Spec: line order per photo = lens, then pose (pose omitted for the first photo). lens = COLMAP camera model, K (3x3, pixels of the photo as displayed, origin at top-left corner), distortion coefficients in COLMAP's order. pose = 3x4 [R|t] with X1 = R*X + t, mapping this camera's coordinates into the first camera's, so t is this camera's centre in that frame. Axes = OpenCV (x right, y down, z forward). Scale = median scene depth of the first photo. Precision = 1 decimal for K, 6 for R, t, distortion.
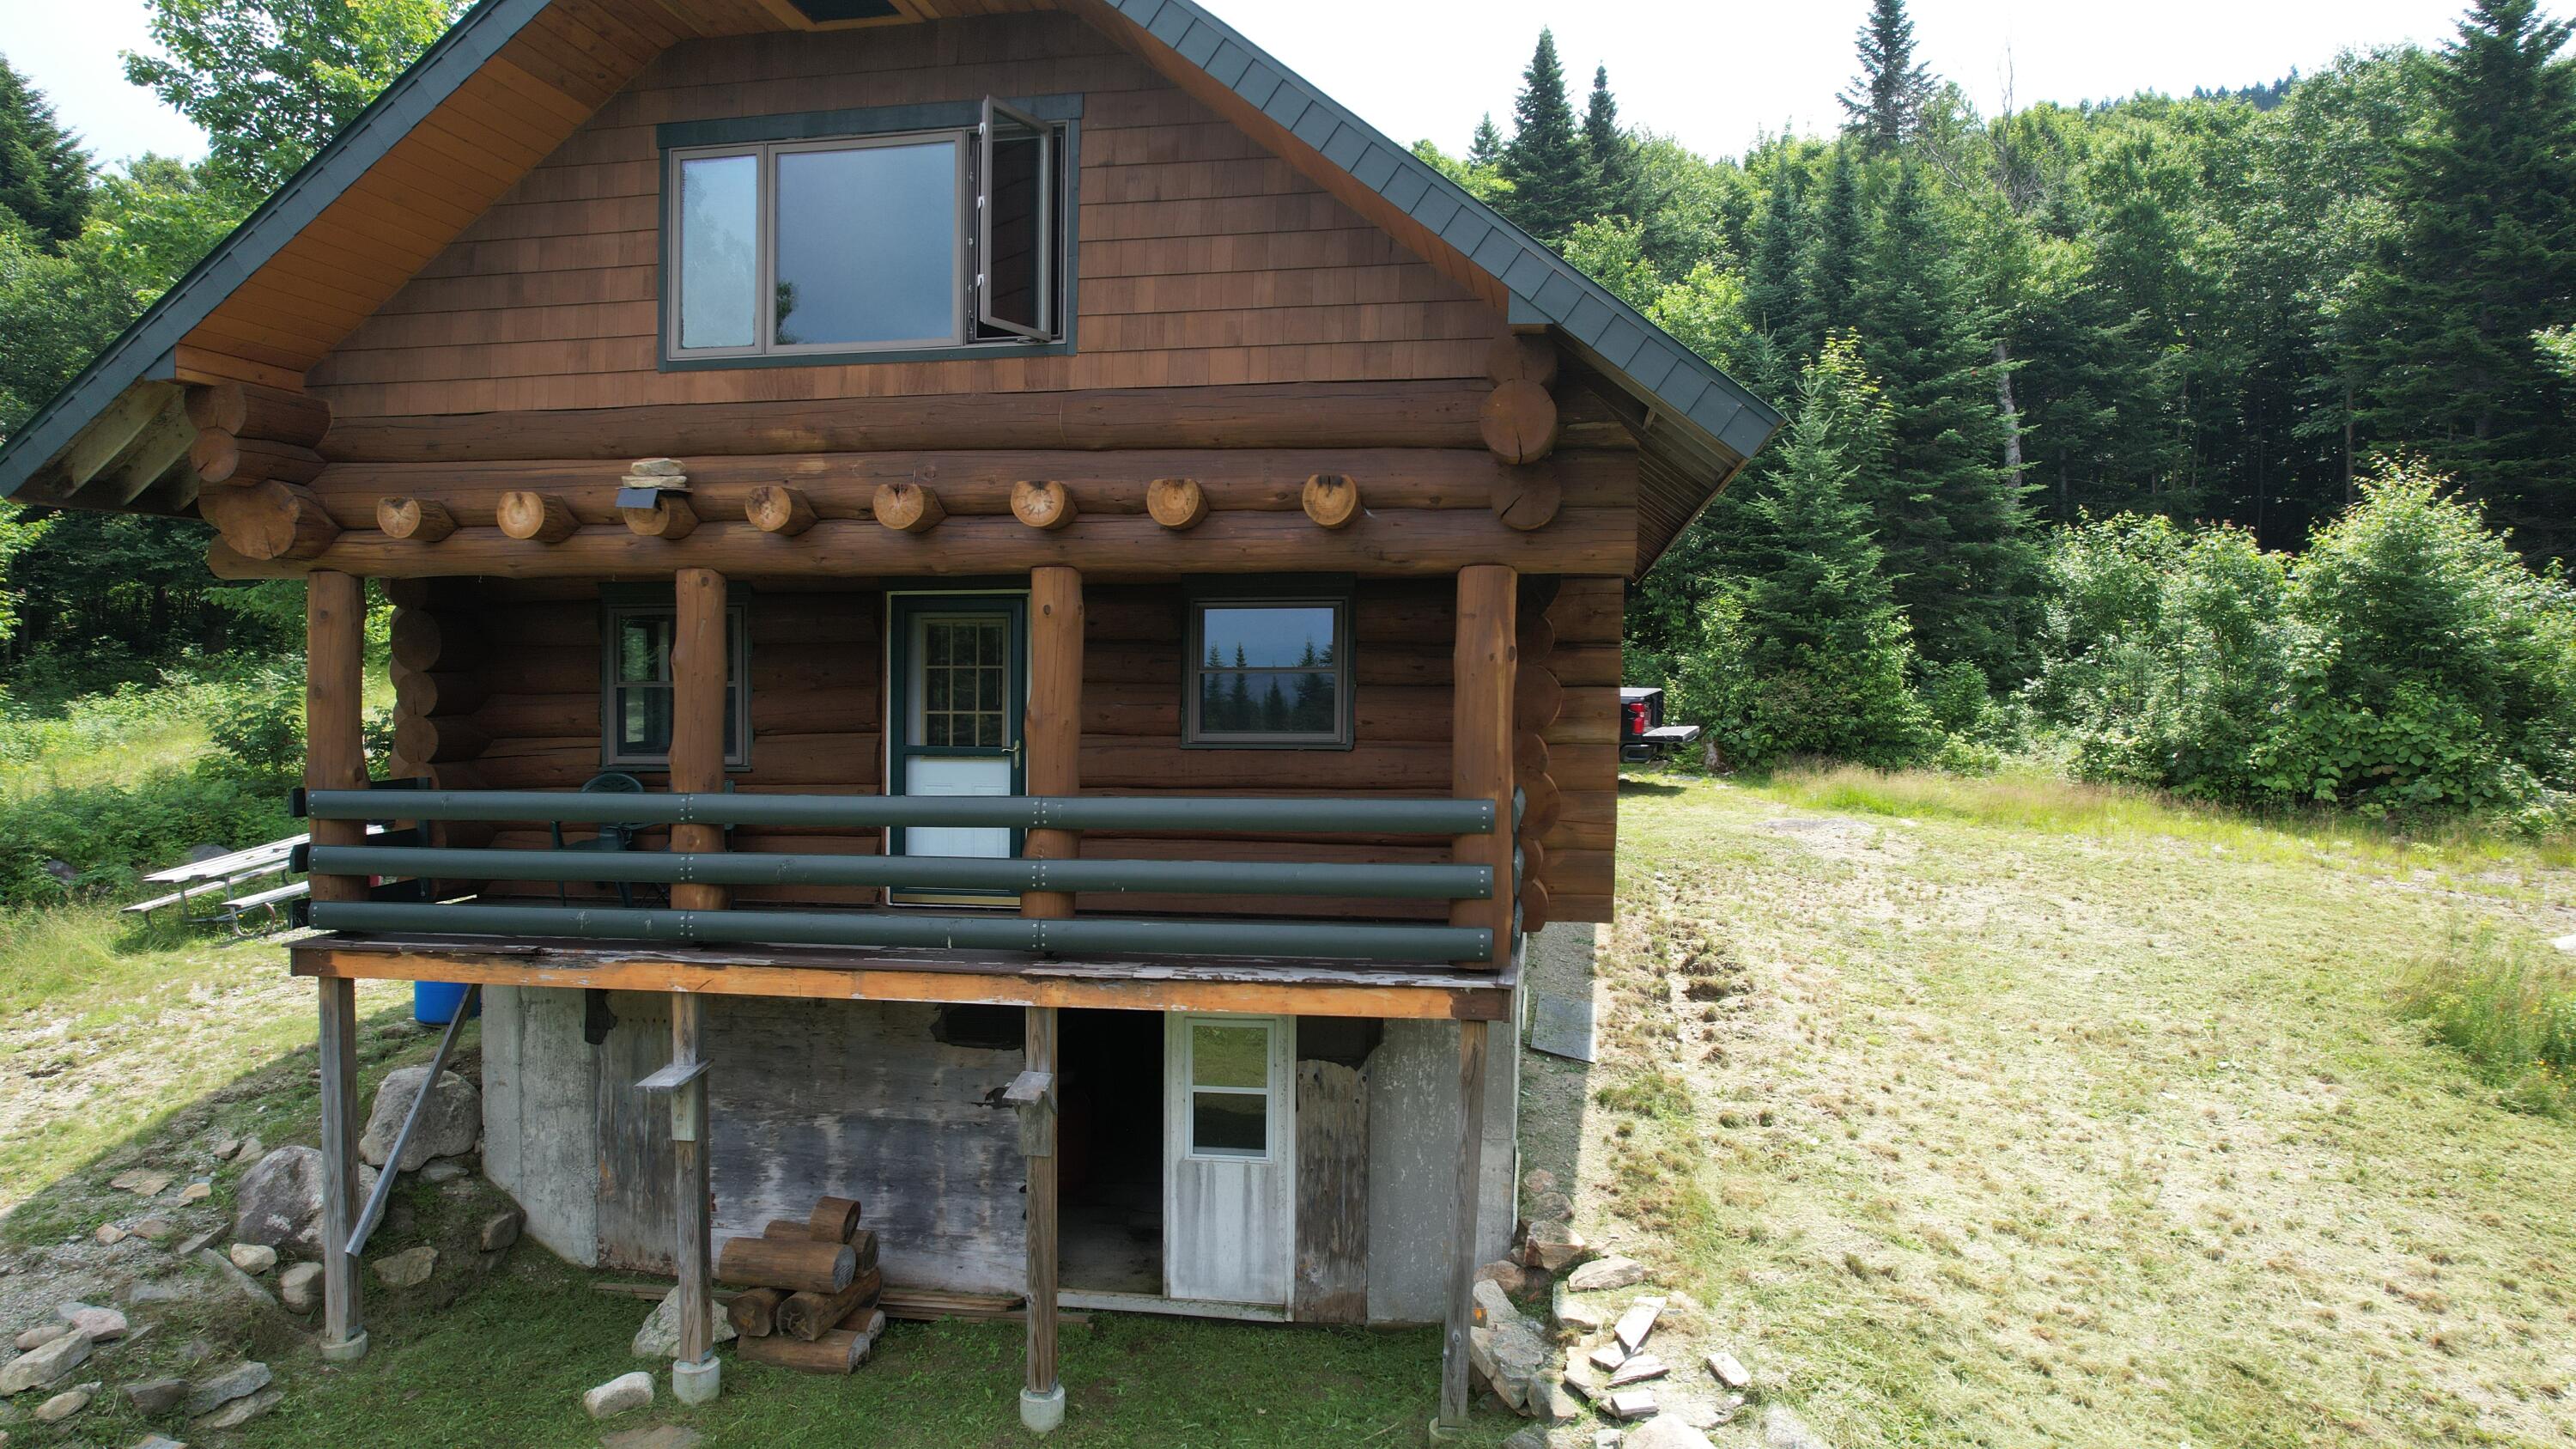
lens RADIAL K [[1642.8, 0, 1288.0], [0, 1642.8, 724.5], [0, 0, 1]] dist [-0.065370, 0.055938]
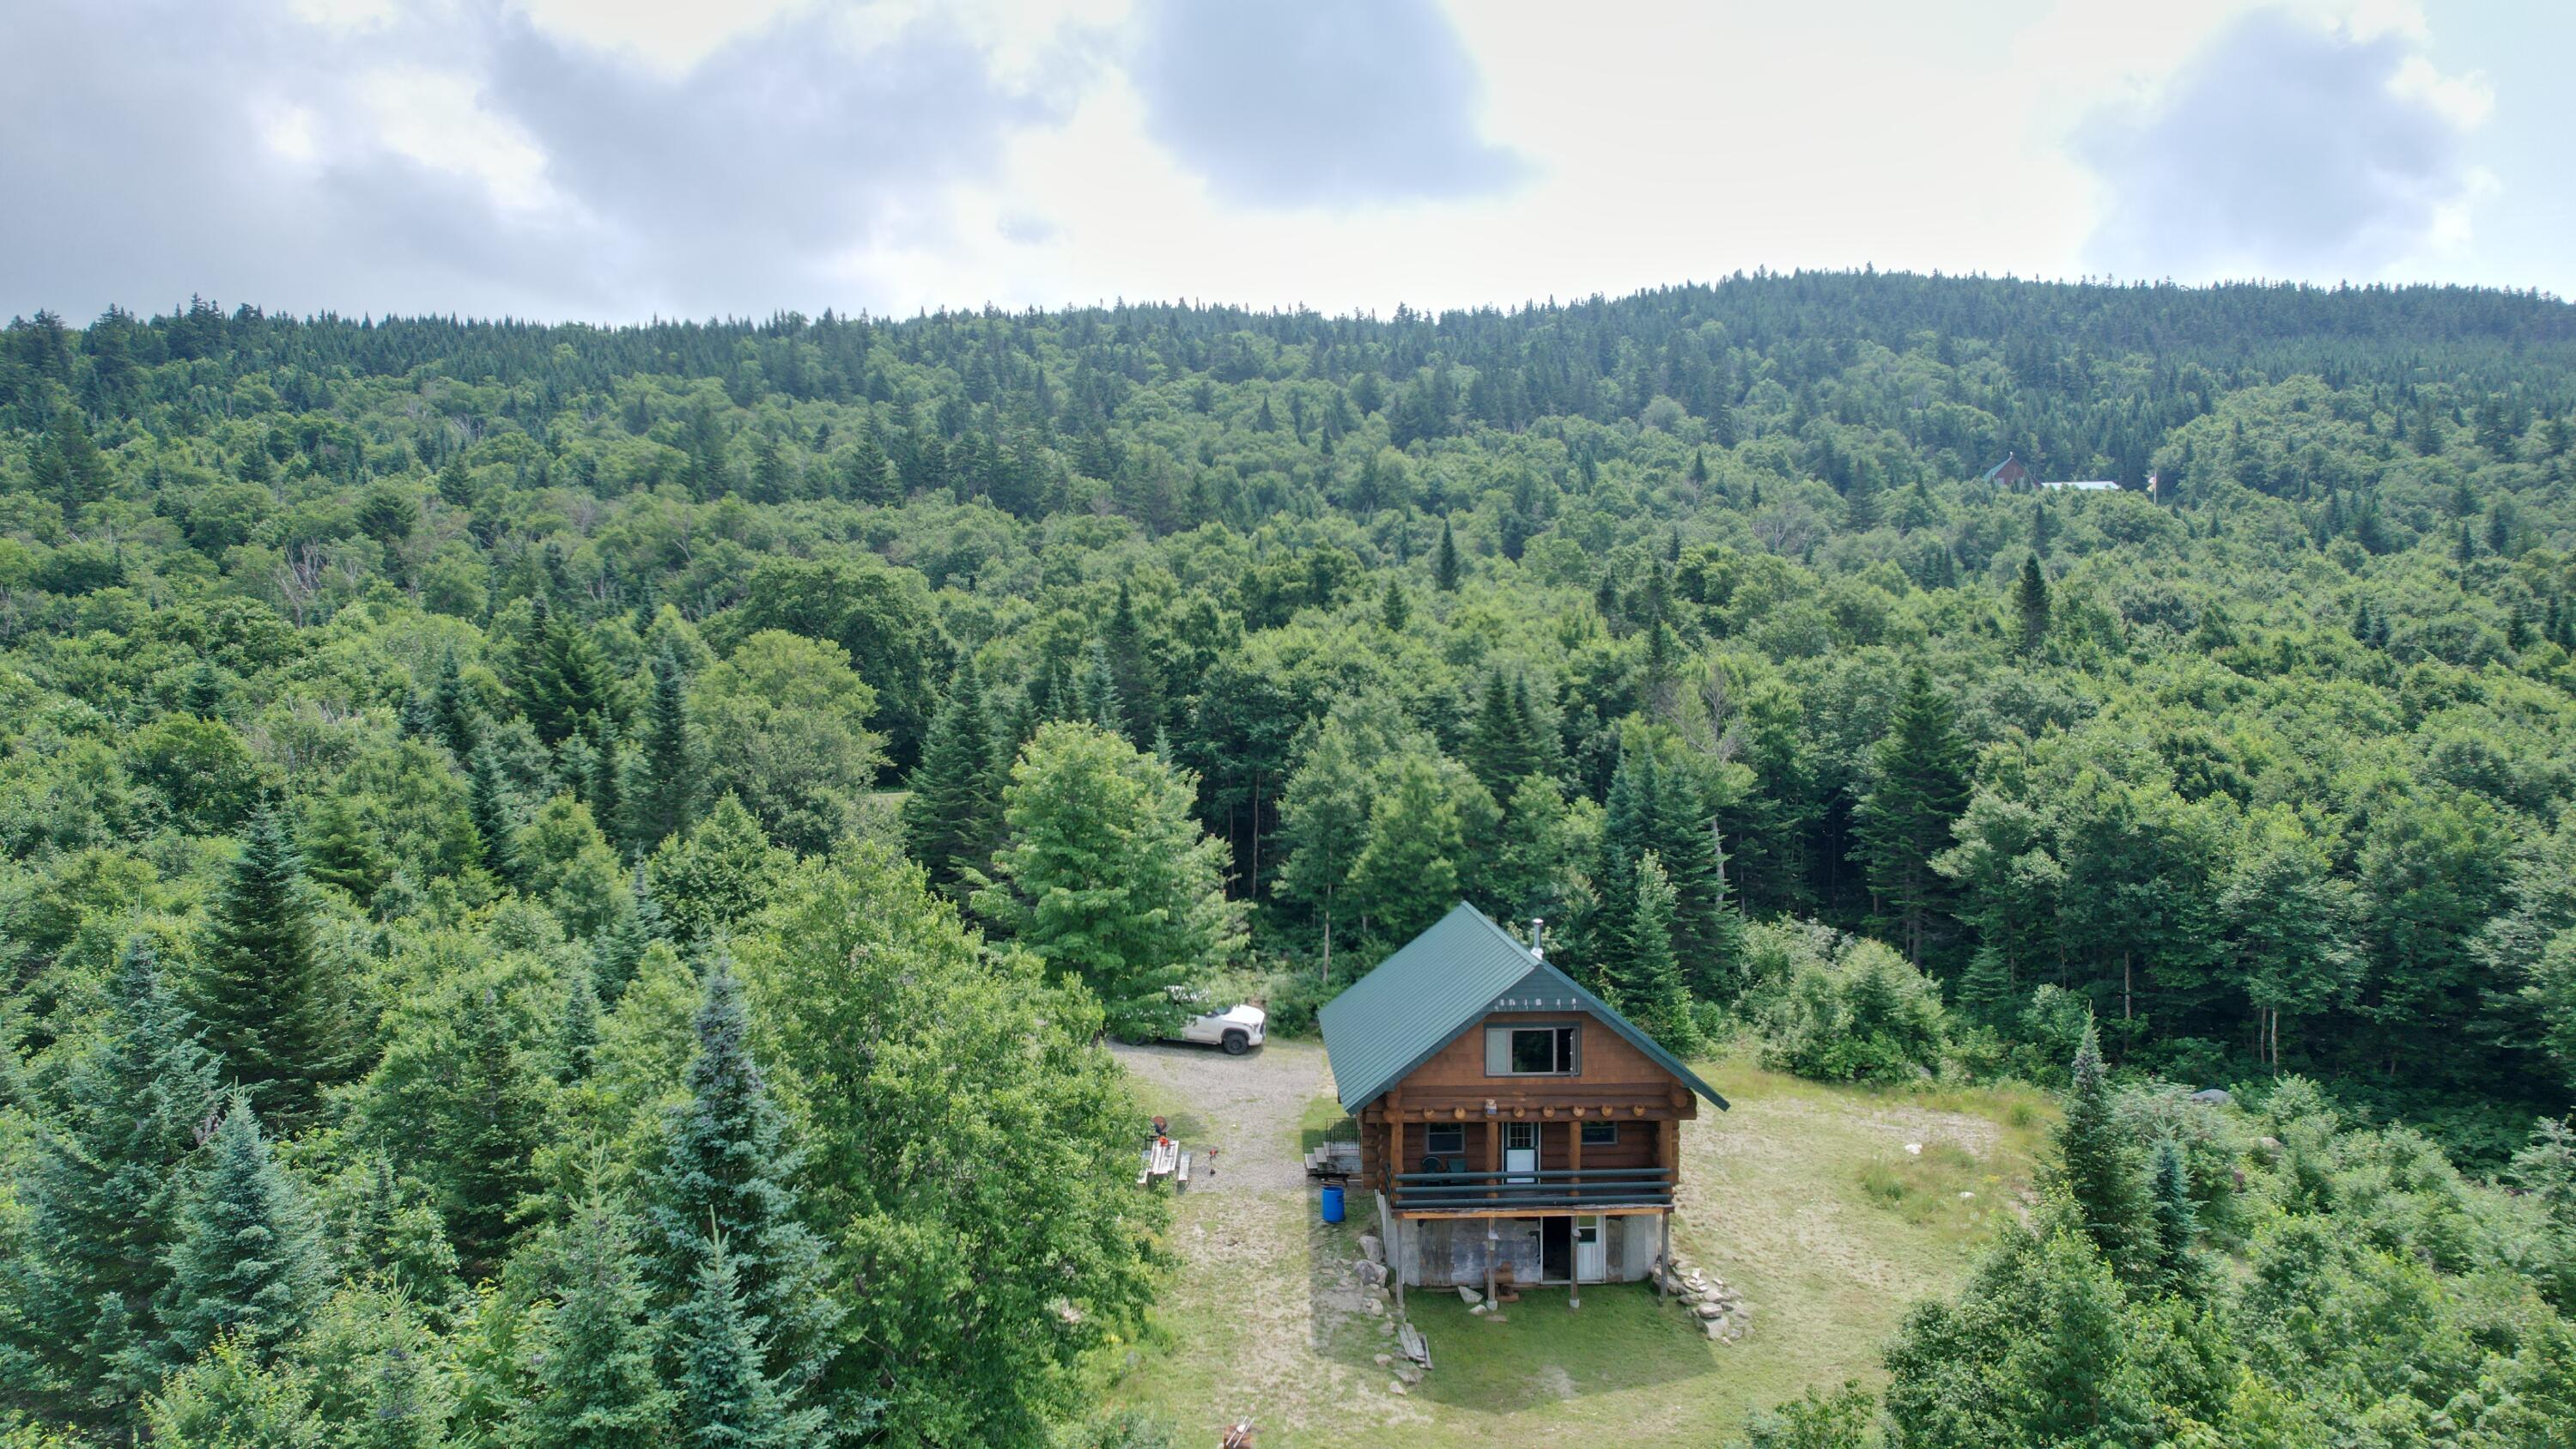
lens RADIAL K [[1642.8, 0, 1288.0], [0, 1642.8, 724.5], [0, 0, 1]] dist [-0.065370, 0.055938]
pose [[0.978953, -0.005064, 0.204025, -1.503722], [0.011682, 0.999444, -0.031243, -0.864276], [-0.203754, 0.032969, 0.978467, -2.715252]]
